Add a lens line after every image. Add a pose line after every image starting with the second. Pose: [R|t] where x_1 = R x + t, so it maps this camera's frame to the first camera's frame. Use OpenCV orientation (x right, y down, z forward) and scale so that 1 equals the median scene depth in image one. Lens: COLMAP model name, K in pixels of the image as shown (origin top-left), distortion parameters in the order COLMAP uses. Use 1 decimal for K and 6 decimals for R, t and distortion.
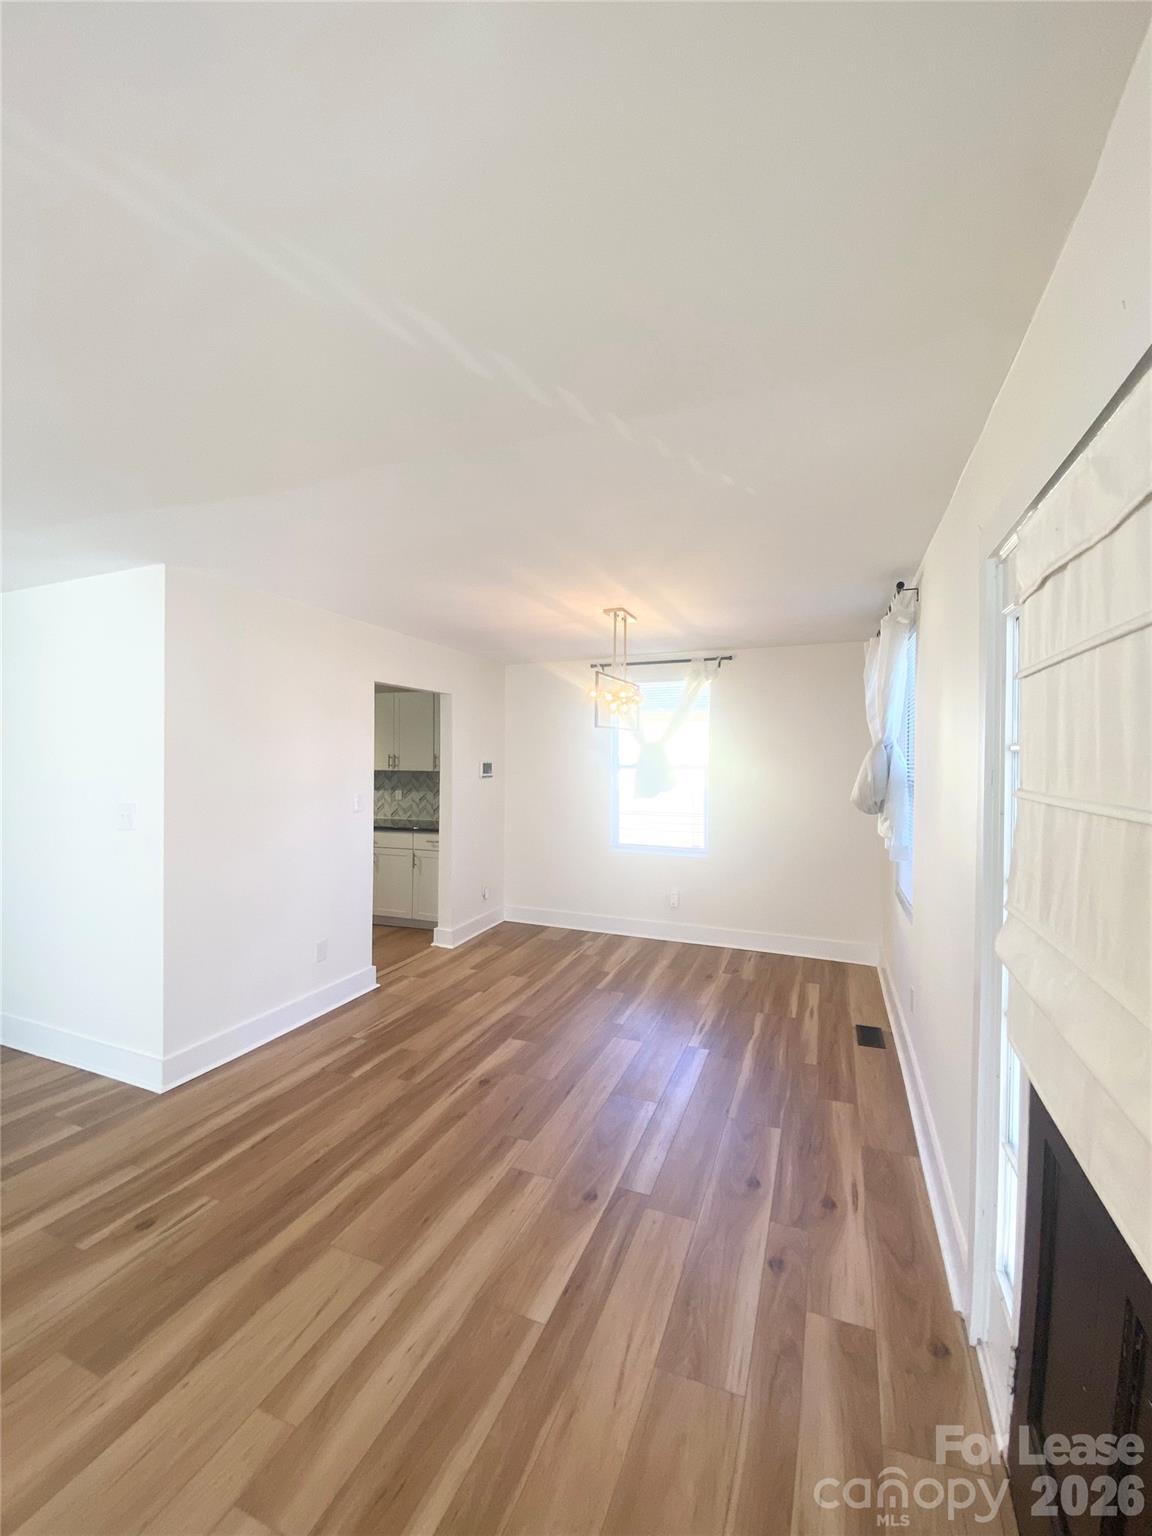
lens RADIAL K [[620.8, 0, 576.0], [0, 620.8, 768.0], [0, 0, 1]] dist [0.035478, -0.029377]
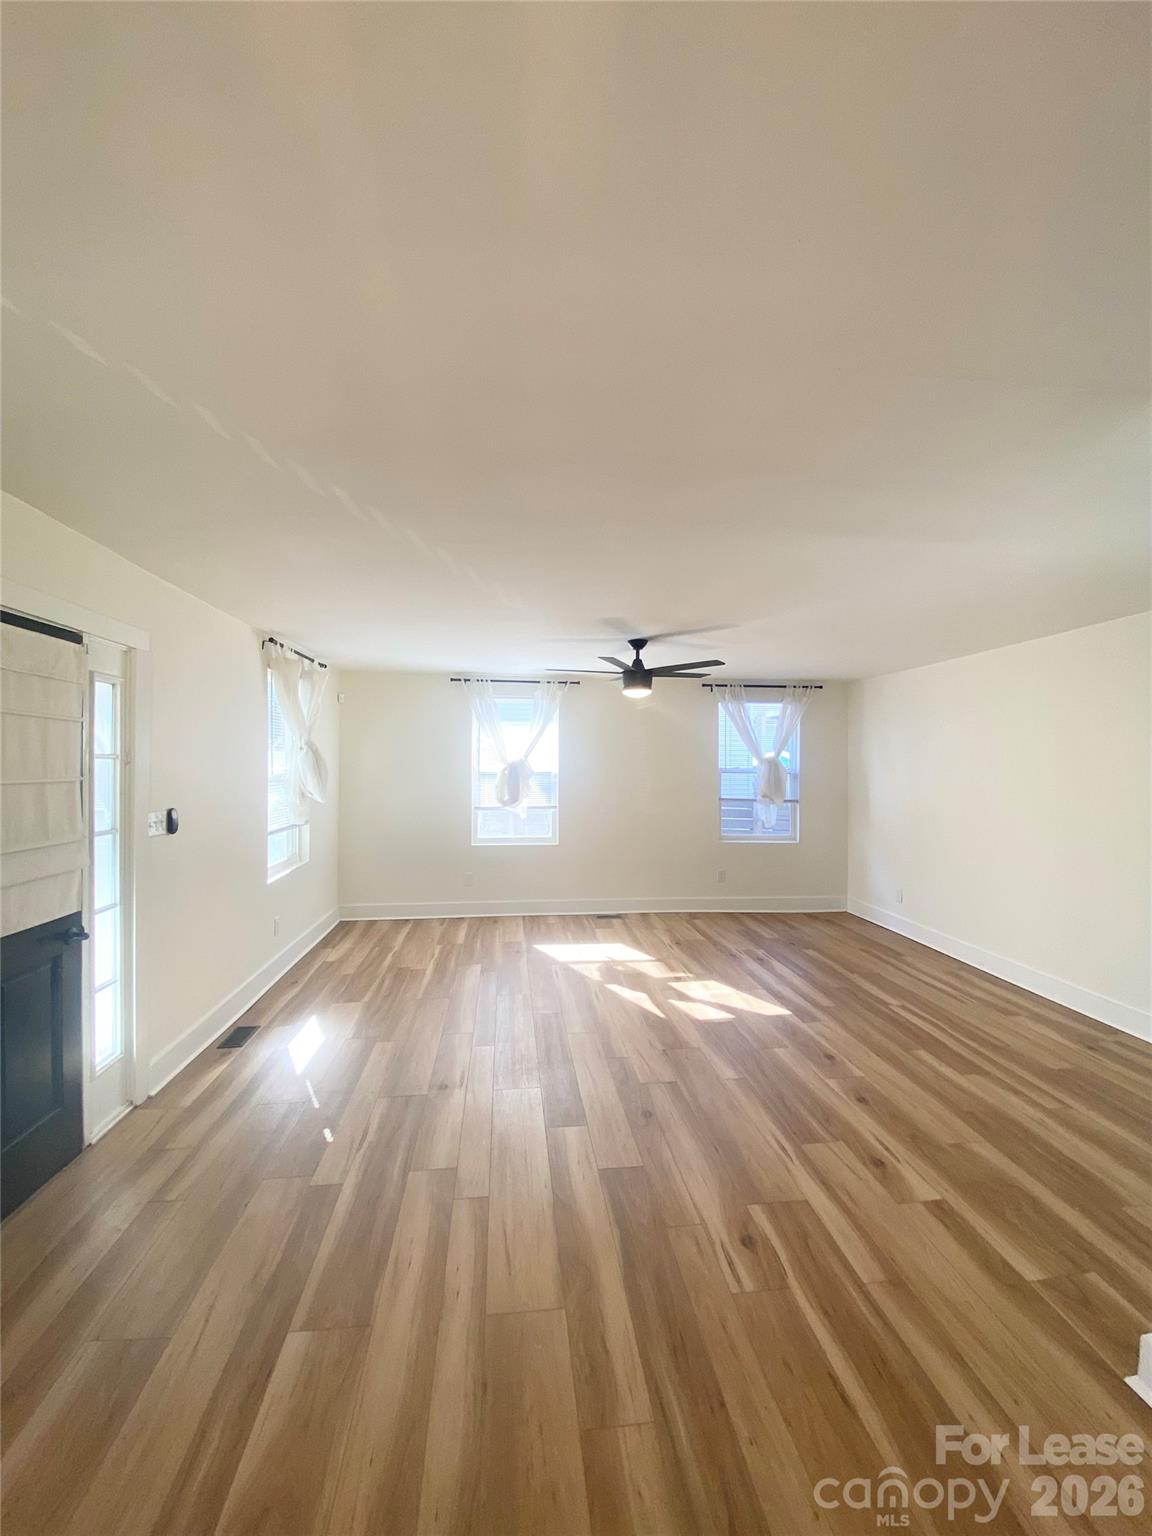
lens RADIAL K [[620.8, 0, 576.0], [0, 620.8, 768.0], [0, 0, 1]] dist [0.035478, -0.029377]
pose [[-0.877689, -0.006105, -0.479192, 0.024870], [-0.015493, 0.999758, 0.015639, -0.024339], [0.478980, 0.021151, -0.877571, 1.781538]]
